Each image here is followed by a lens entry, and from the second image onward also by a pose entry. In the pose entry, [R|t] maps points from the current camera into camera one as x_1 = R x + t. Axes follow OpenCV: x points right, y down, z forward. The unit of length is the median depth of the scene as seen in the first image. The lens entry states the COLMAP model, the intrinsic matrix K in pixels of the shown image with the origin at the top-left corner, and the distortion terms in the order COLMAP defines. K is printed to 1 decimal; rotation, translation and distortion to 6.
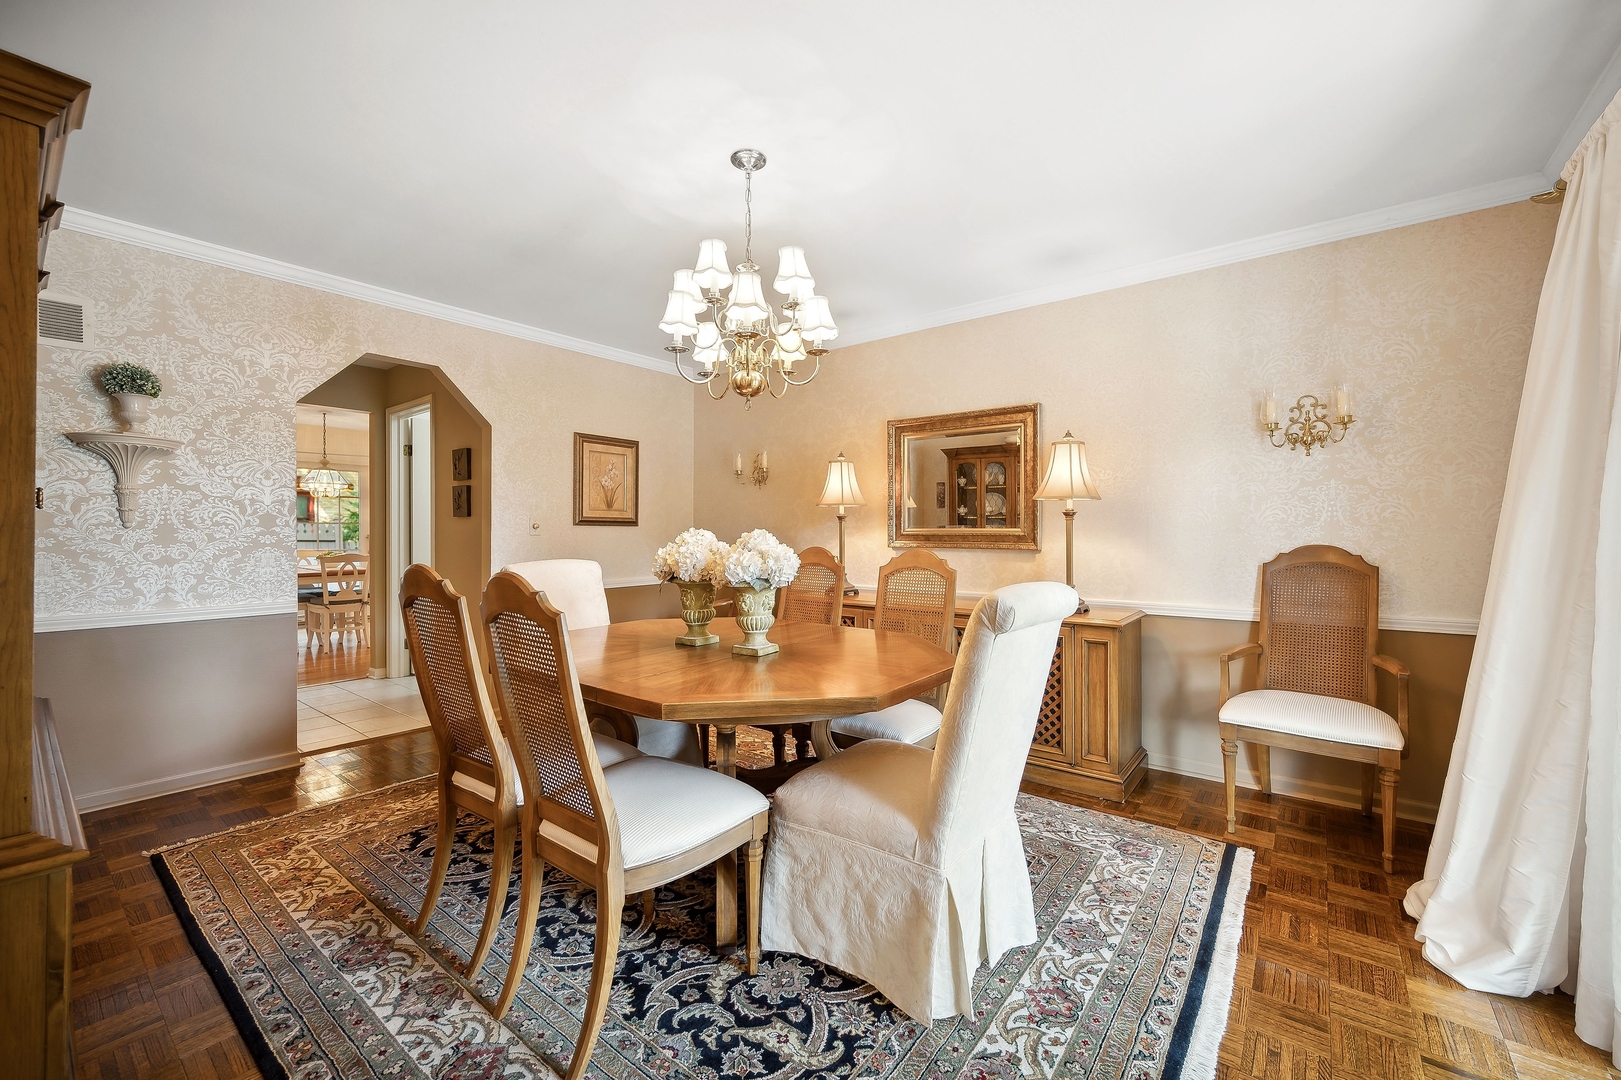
lens RADIAL K [[654.1, 0, 811.9], [0, 654.1, 533.0], [0, 0, 1]] dist [-0.001901, -0.000014]
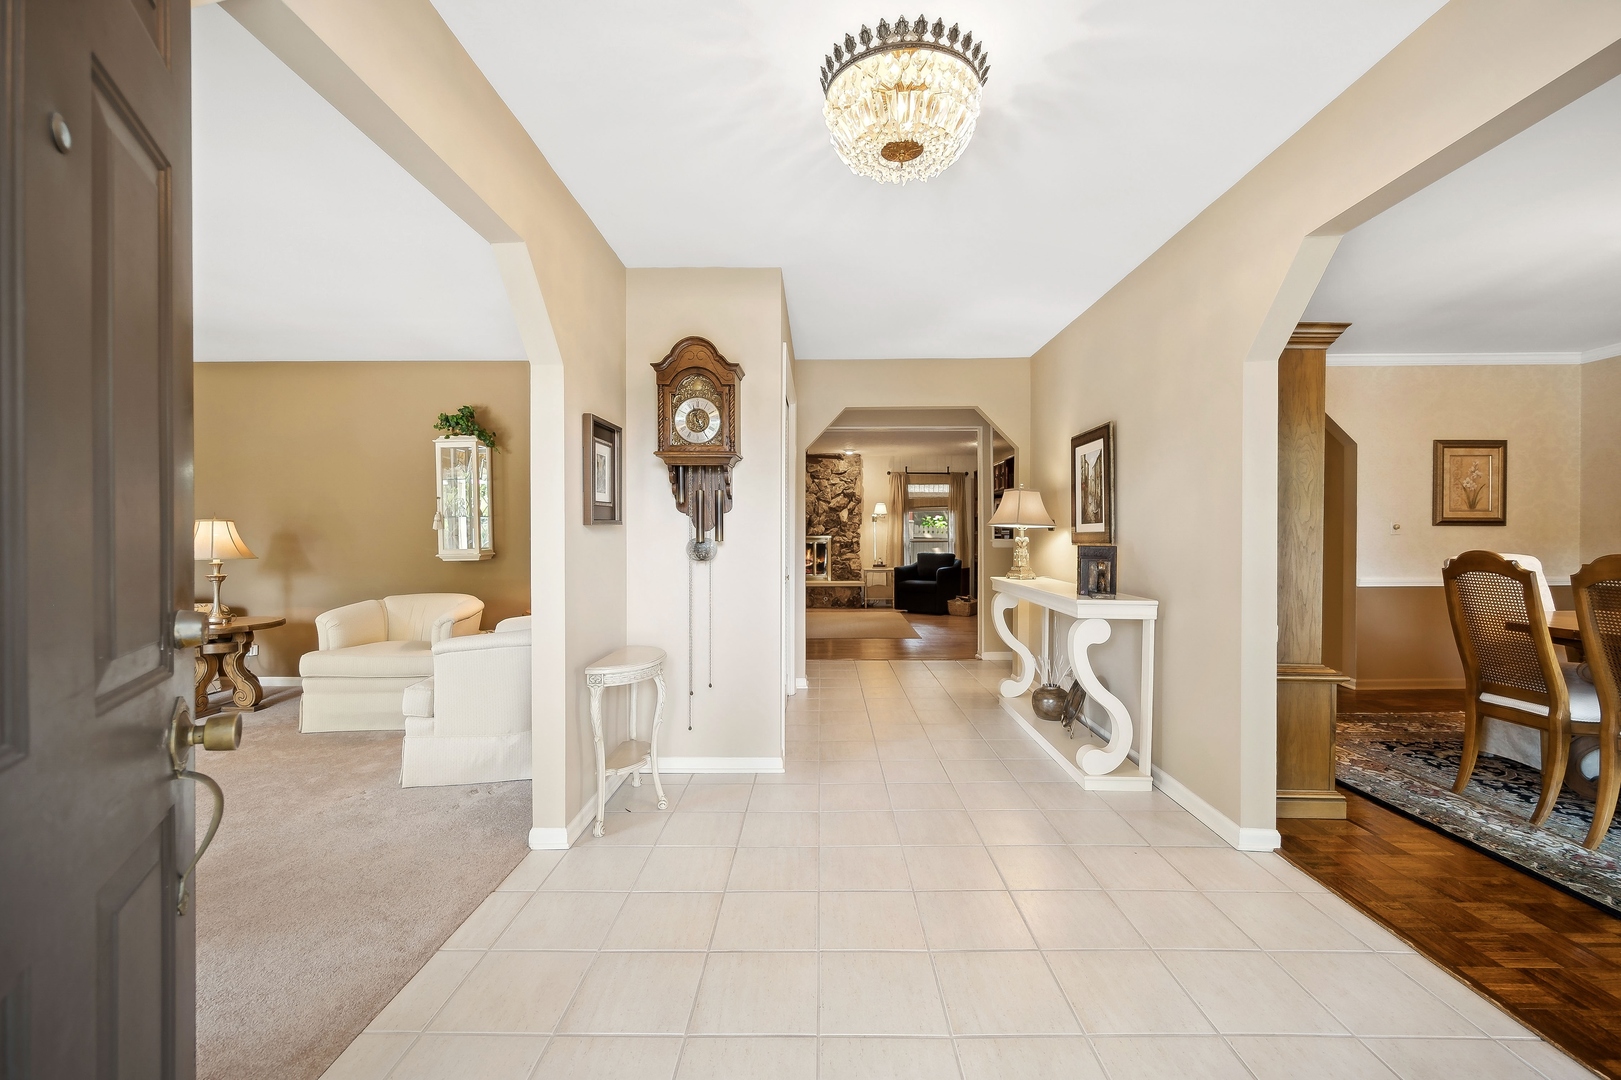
lens RADIAL K [[654.1, 0, 806.4], [0, 654.1, 534.6], [0, 0, 1]] dist [-0.001901, -0.000014]
pose [[0.608554, -0.003877, -0.793503, -0.136142], [0.001731, 0.999992, -0.003558, 0.005372], [0.793510, 0.000791, 0.608556, -0.487699]]
